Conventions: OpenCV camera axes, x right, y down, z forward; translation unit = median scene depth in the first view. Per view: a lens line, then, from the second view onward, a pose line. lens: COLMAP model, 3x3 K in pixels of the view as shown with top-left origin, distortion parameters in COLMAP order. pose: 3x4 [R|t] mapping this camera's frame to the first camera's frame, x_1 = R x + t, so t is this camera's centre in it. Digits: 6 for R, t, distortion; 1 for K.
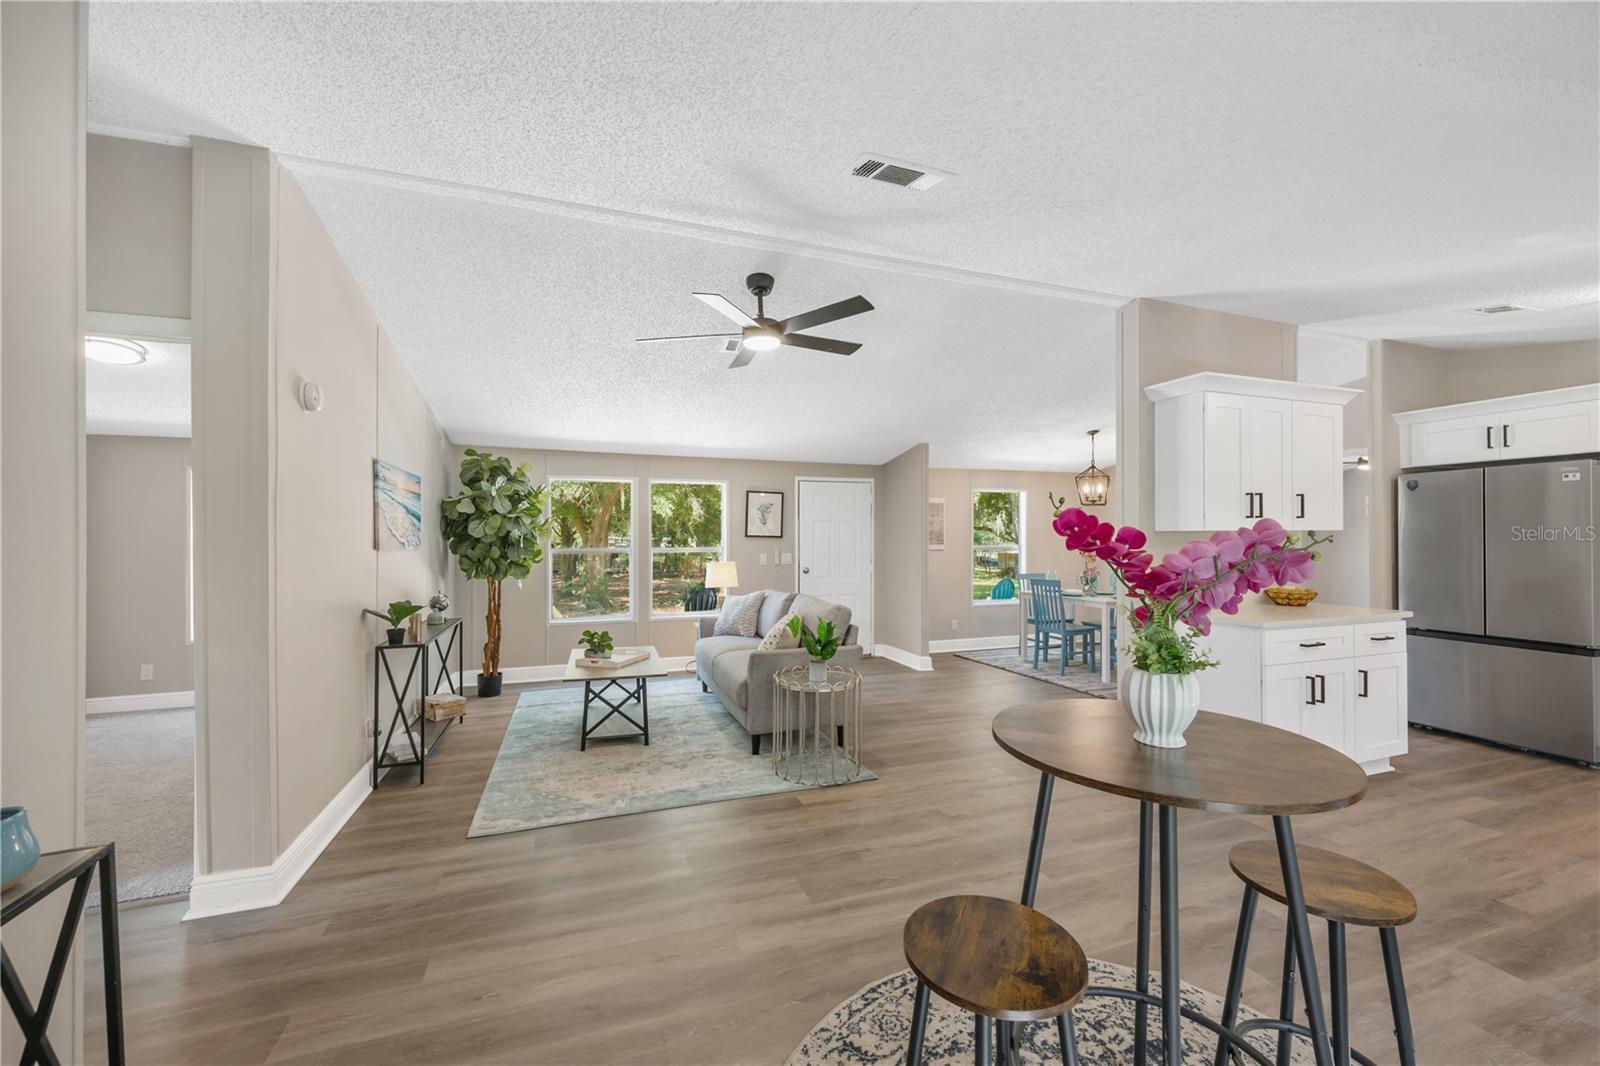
lens RADIAL K [[632.9, 0, 800.0], [0, 632.9, 529.2], [0, 0, 1]] dist [0.001225, -0.000626]
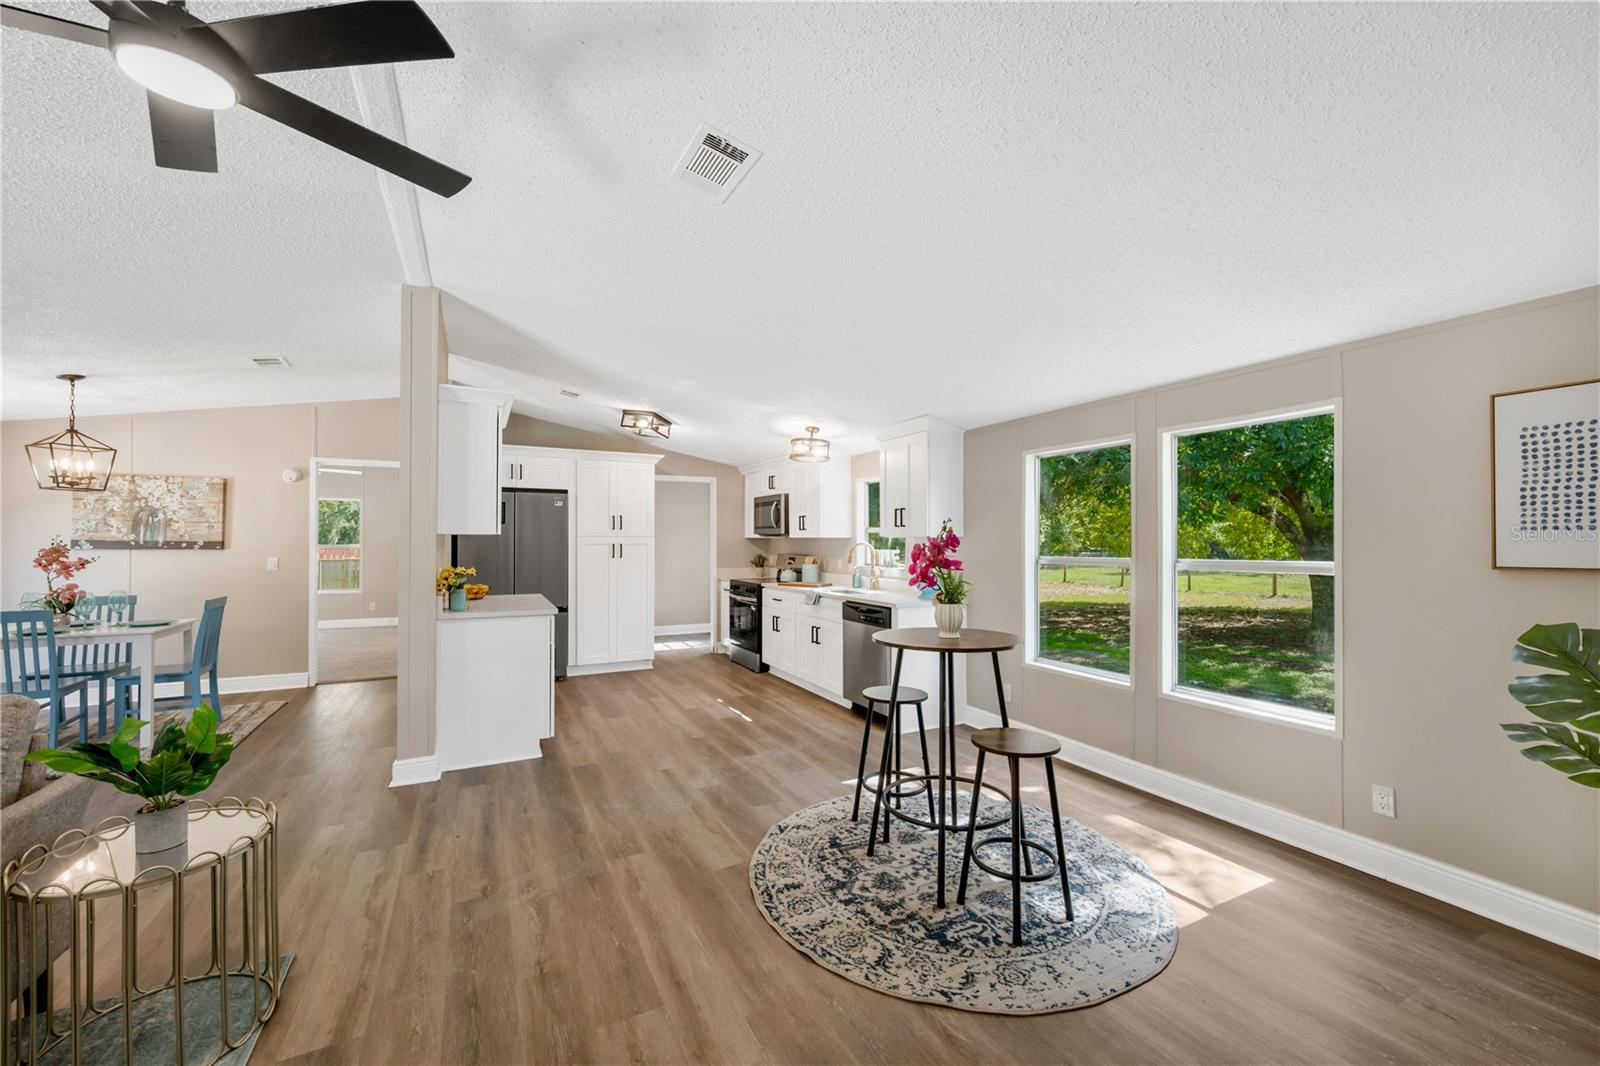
lens RADIAL K [[632.9, 0, 813.0], [0, 632.9, 540.3], [0, 0, 1]] dist [0.001225, -0.000626]
pose [[-0.140205, 0.001118, 0.990122, -0.461046], [-0.014814, 0.999885, -0.003227, 0.006977], [-0.990012, -0.015120, -0.140172, 0.547371]]
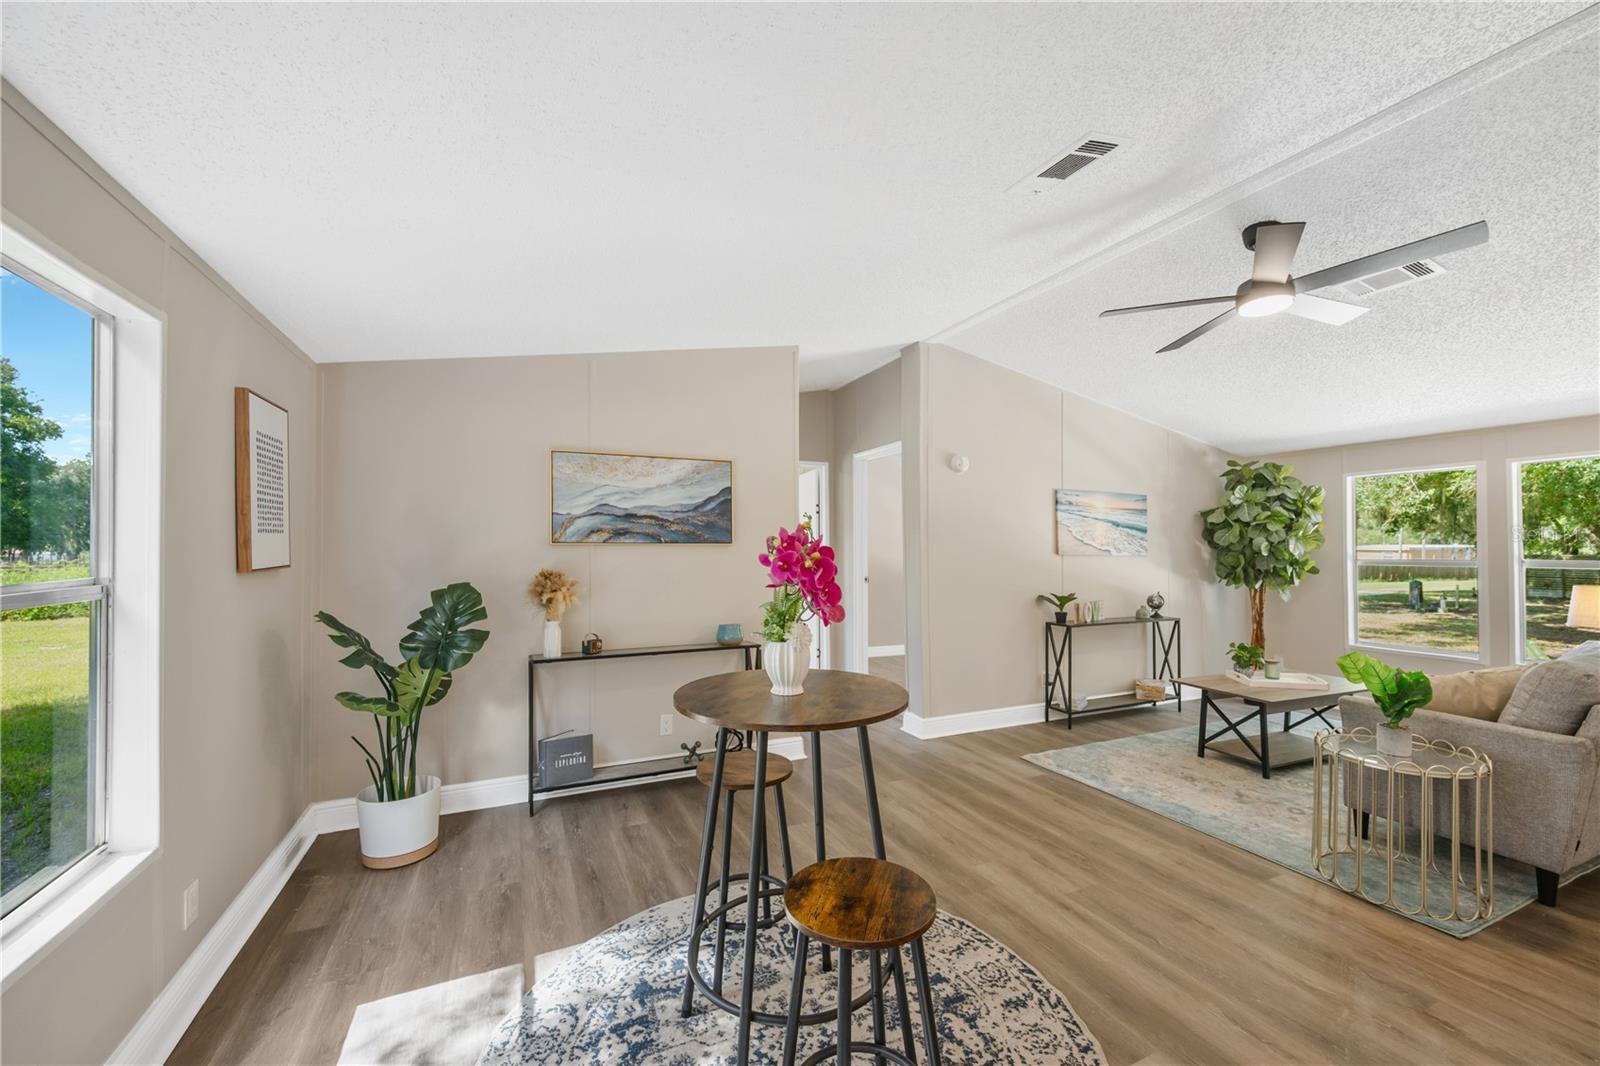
lens RADIAL K [[632.9, 0, 803.3], [0, 632.9, 543.4], [0, 0, 1]] dist [0.001225, -0.000626]
pose [[0.087670, -0.005806, -0.996133, 0.601679], [0.013182, 0.999902, -0.004668, 0.006459], [0.996062, -0.012721, 0.087738, 0.284979]]
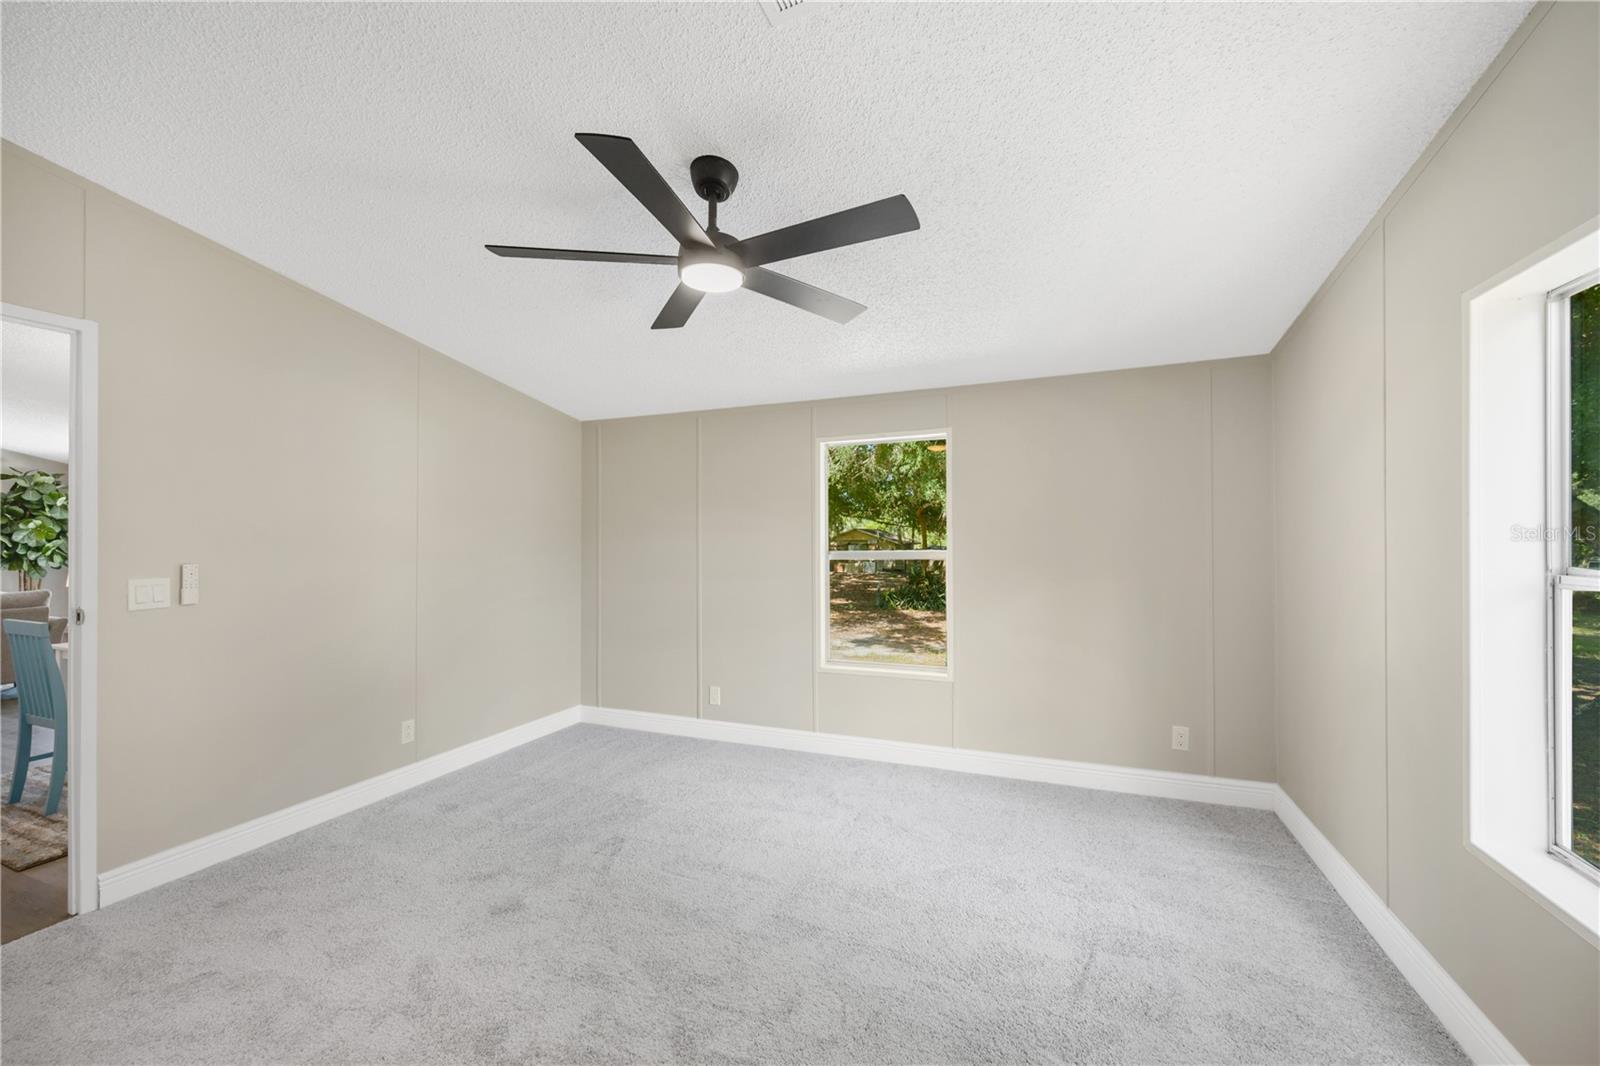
lens RADIAL K [[632.9, 0, 813.0], [0, 632.9, 528.0], [0, 0, 1]] dist [0.001225, -0.000626]
pose [[0.755743, -0.007676, -0.654823, 2.060176], [0.011026, 0.999939, 0.001004, 0.017353], [0.654775, -0.007979, 0.755781, 1.473655]]
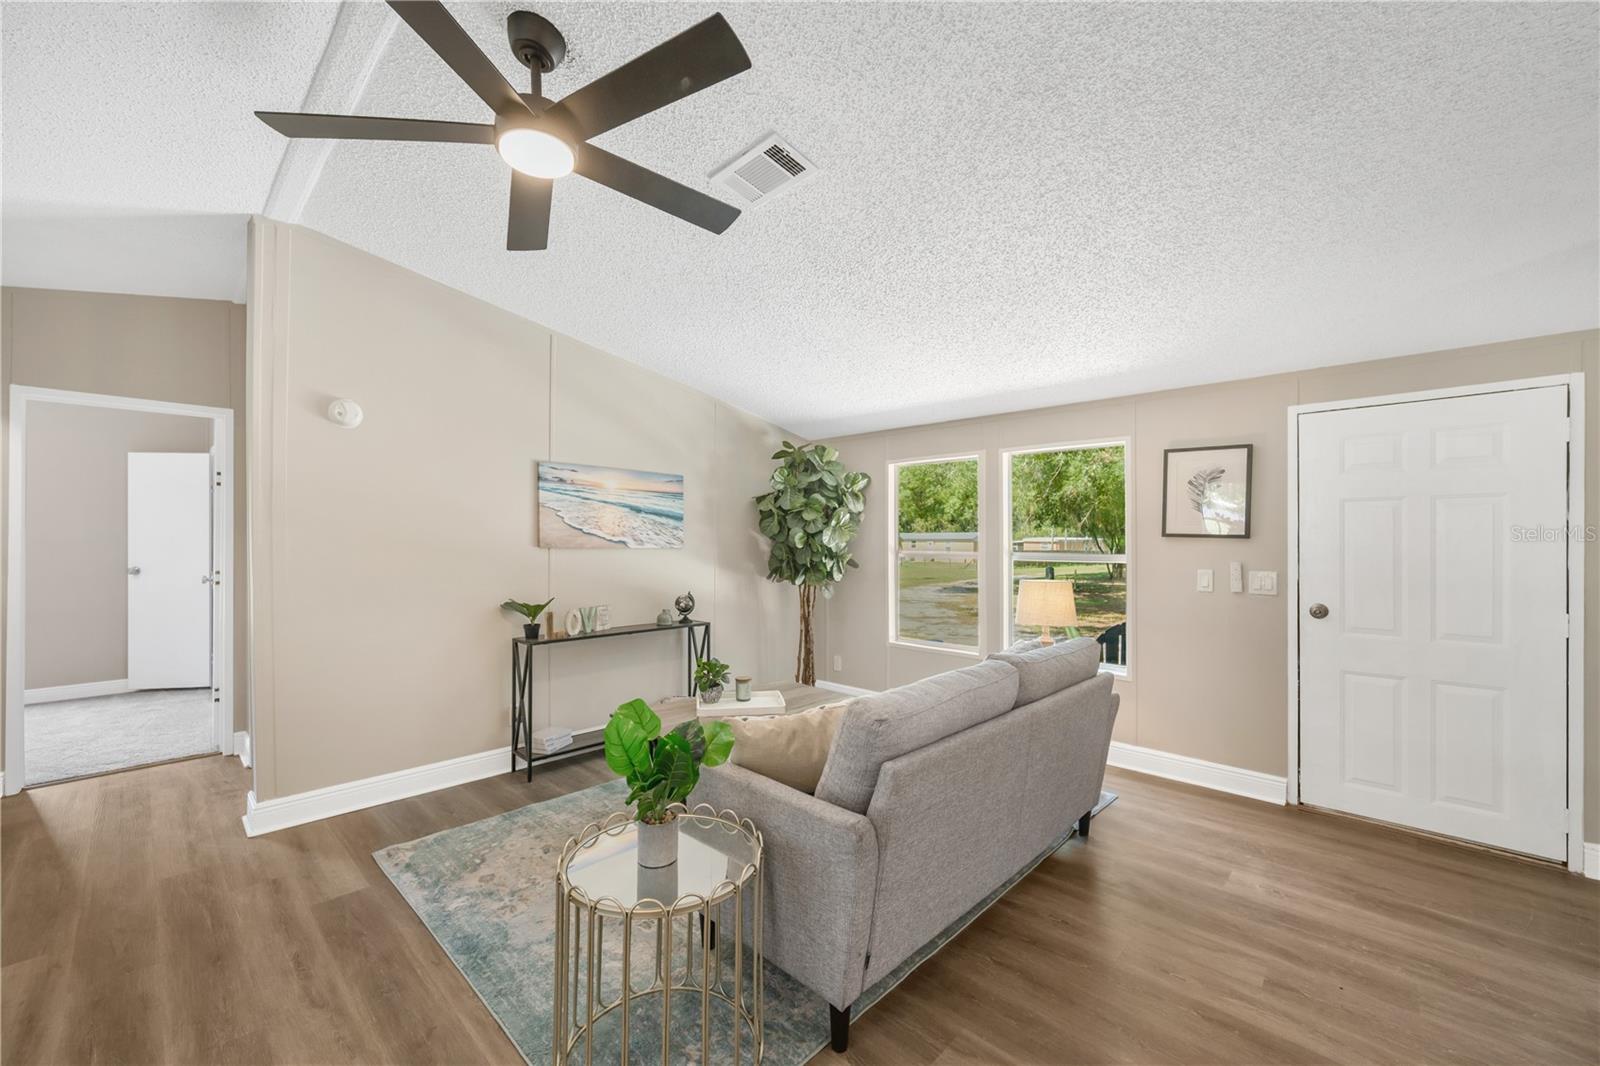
lens RADIAL K [[632.9, 0, 811.5], [0, 632.9, 540.4], [0, 0, 1]] dist [0.001225, -0.000626]
pose [[0.451290, 0.004286, -0.892367, 0.430126], [0.008218, 0.999926, 0.008959, 0.013569], [0.892339, -0.011376, 0.451222, 0.830059]]
